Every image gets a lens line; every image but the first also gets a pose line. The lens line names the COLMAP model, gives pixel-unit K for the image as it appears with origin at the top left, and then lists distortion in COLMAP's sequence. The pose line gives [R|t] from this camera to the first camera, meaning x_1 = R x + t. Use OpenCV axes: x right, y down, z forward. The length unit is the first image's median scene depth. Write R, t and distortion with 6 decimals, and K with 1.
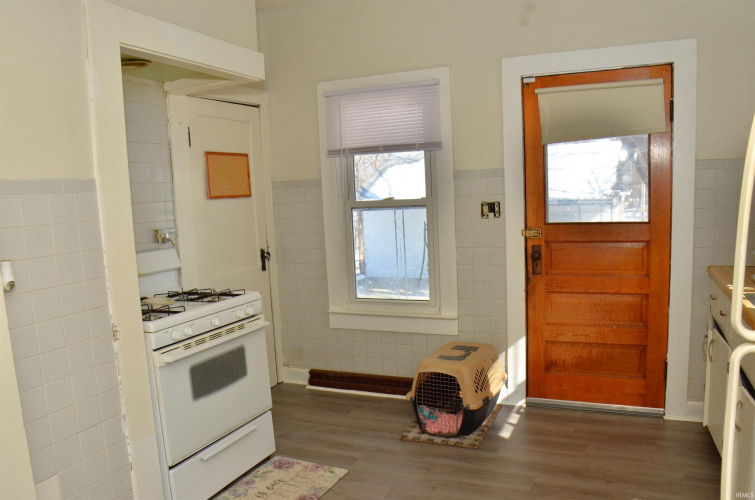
lens RADIAL K [[613.7, 0, 379.1], [0, 613.7, 261.7], [0, 0, 1]] dist [-0.156162, 0.194902]
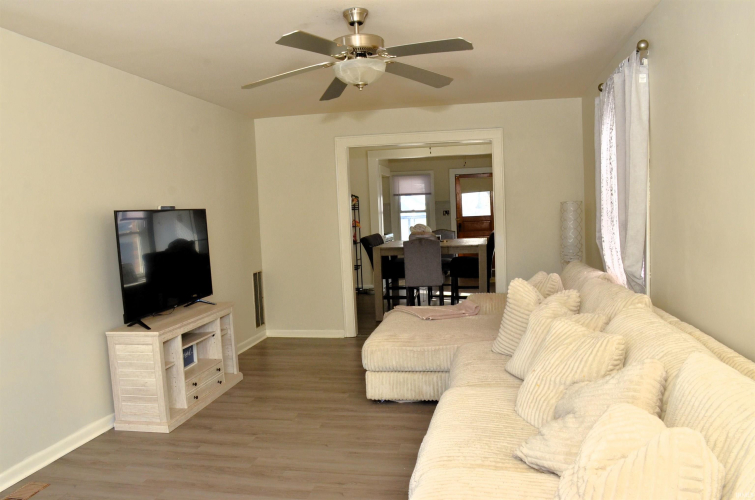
lens RADIAL K [[613.7, 0, 379.1], [0, 613.7, 261.7], [0, 0, 1]] dist [-0.156162, 0.194902]
pose [[0.973189, -0.020980, 0.229046, -0.969131], [0.031056, 0.998698, -0.040478, 0.313246], [-0.227899, 0.046506, 0.972574, -2.216071]]
